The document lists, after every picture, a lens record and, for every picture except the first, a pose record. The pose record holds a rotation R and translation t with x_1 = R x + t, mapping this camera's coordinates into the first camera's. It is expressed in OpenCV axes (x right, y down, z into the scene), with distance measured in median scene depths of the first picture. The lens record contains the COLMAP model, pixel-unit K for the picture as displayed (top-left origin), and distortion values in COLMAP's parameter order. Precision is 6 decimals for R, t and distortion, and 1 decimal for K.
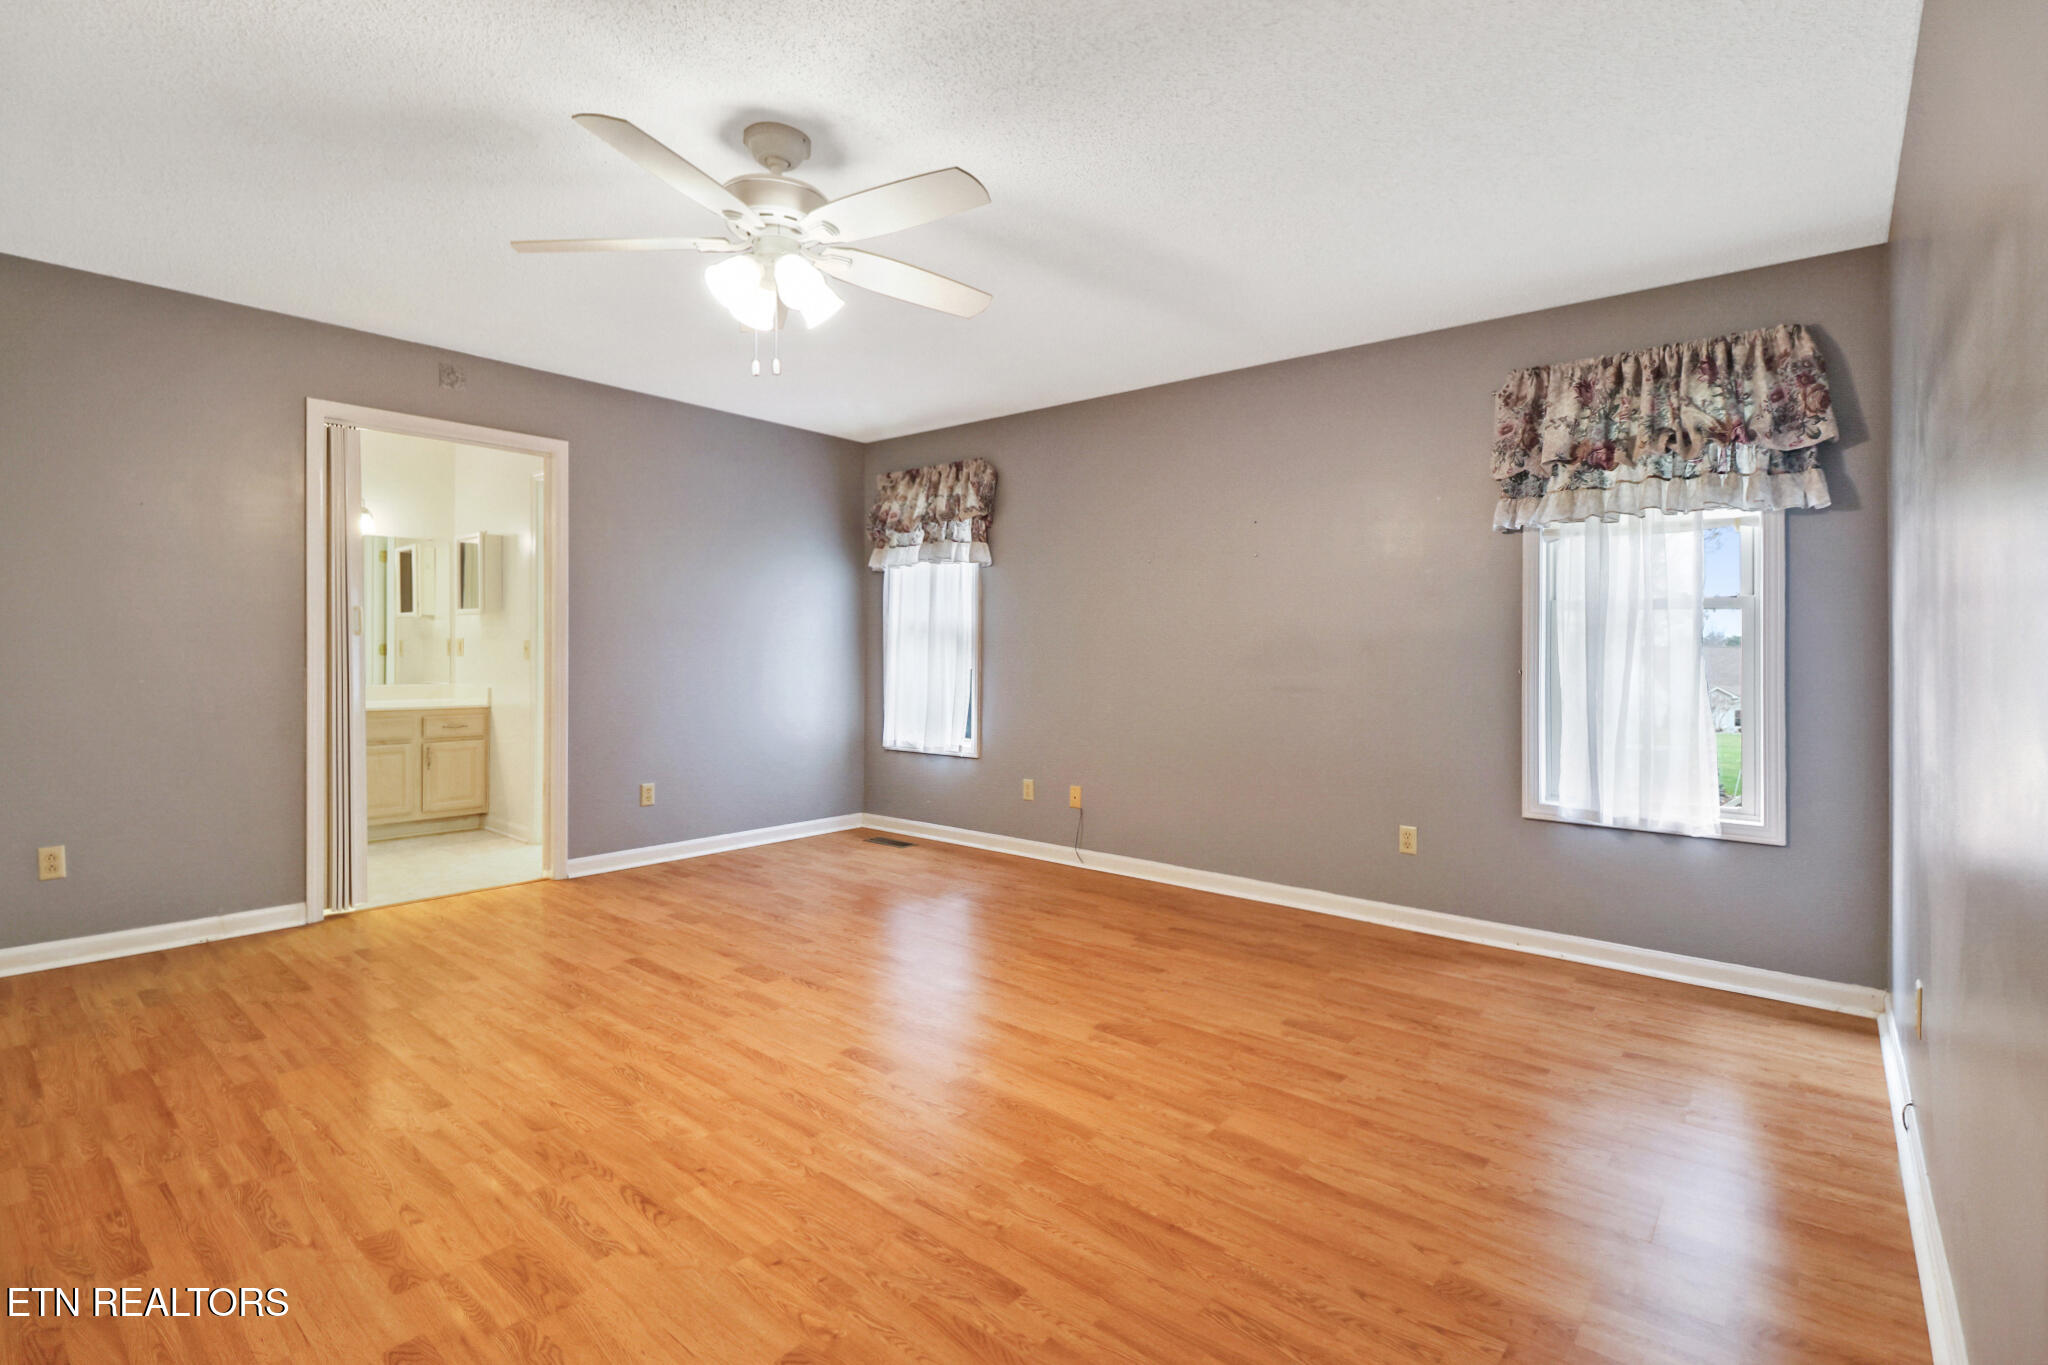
lens RADIAL K [[947.7, 0, 1035.7], [0, 947.7, 655.3], [0, 0, 1]] dist [0.002238, -0.015137]
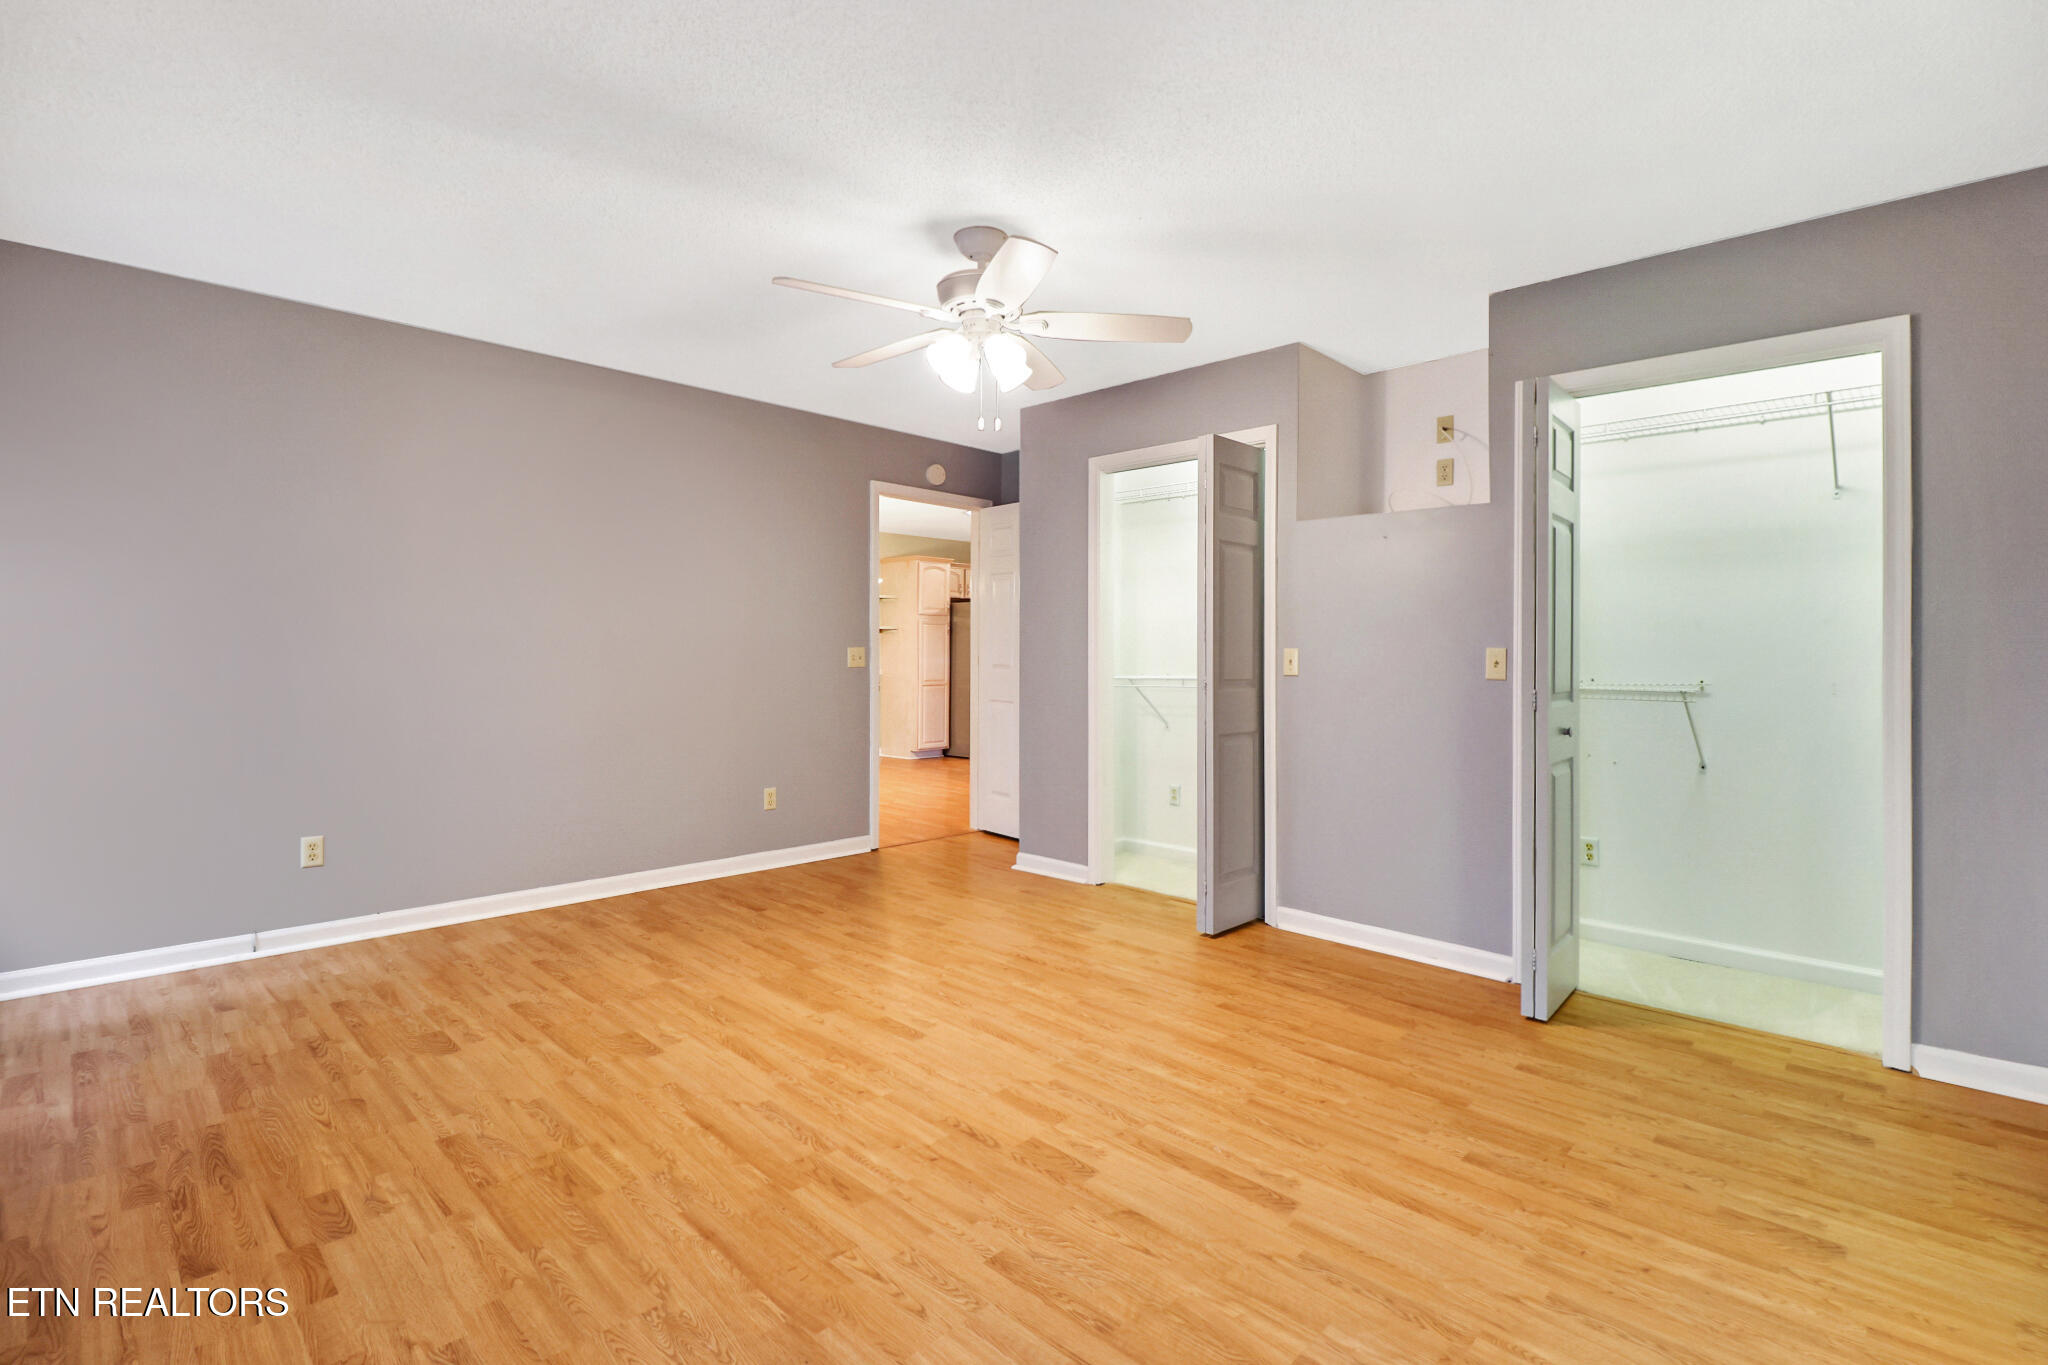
lens RADIAL K [[947.7, 0, 1035.7], [0, 947.7, 655.3], [0, 0, 1]] dist [0.002238, -0.015137]
pose [[-0.996934, -0.016718, 0.076444, -0.398768], [-0.016186, 0.999840, 0.007568, -0.017584], [-0.076558, 0.006307, -0.997045, 2.023297]]
